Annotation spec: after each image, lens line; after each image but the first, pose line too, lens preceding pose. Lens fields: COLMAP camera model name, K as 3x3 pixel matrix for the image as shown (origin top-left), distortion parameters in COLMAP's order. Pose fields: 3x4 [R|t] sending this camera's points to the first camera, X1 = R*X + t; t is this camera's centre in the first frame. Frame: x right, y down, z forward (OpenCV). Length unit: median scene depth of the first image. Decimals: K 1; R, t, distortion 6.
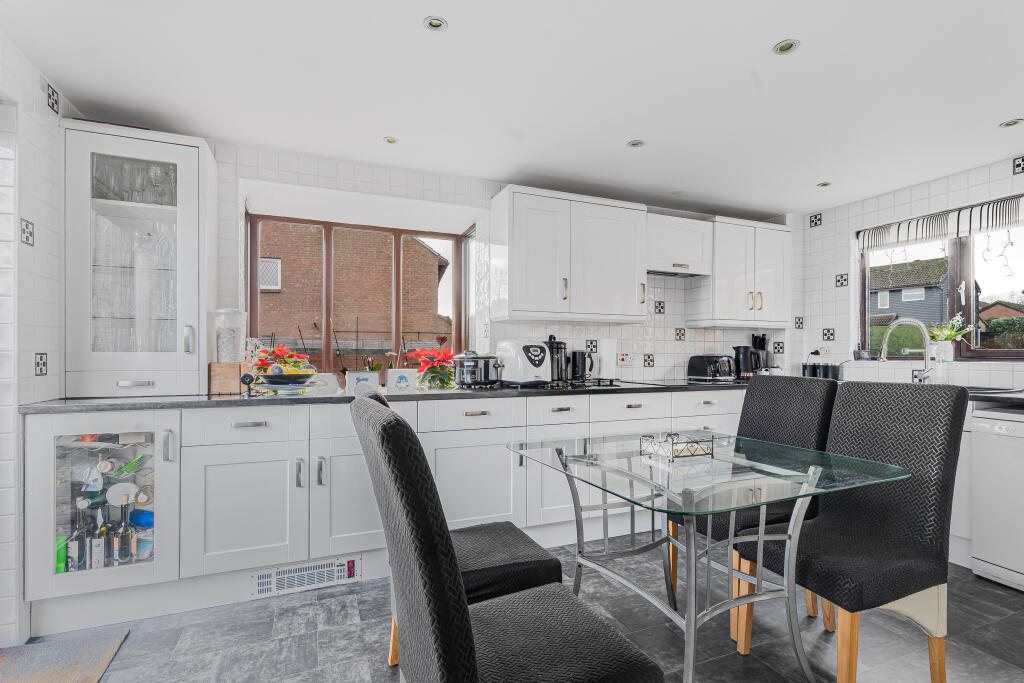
lens RADIAL K [[468.4, 0, 493.3], [0, 468.4, 343.6], [0, 0, 1]] dist [-0.000001, -0.000033]
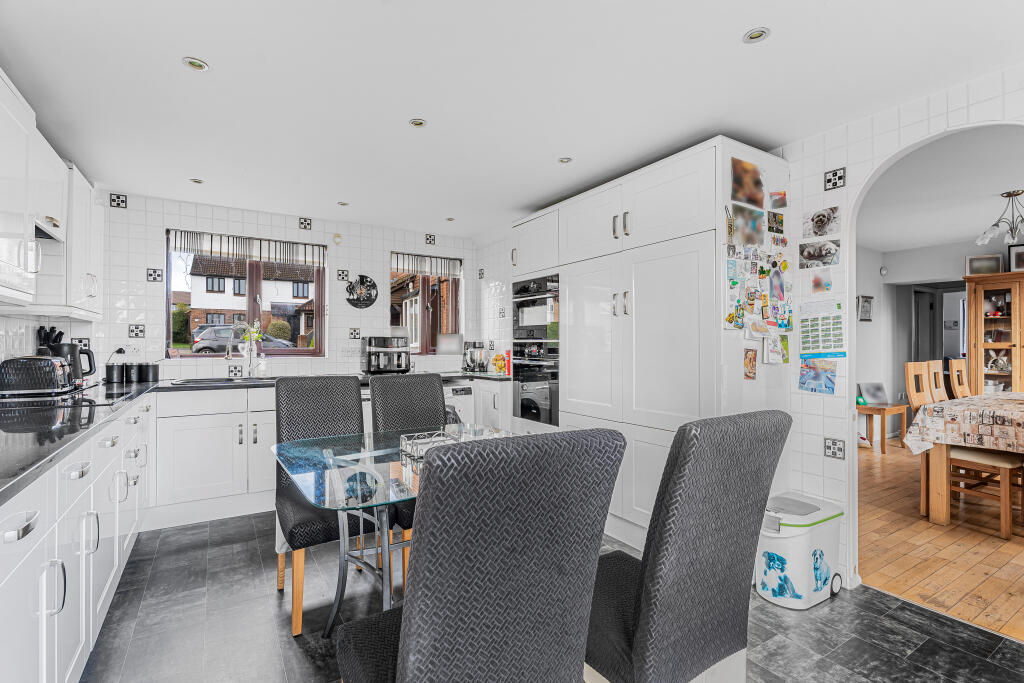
lens RADIAL K [[468.4, 0, 493.3], [0, 468.4, 343.6], [0, 0, 1]] dist [-0.000001, -0.000033]
pose [[-0.154087, 0.005928, 0.988040, -0.828794], [-0.023299, 0.999682, -0.009631, -0.007012], [-0.987783, -0.024504, -0.153900, 1.237621]]
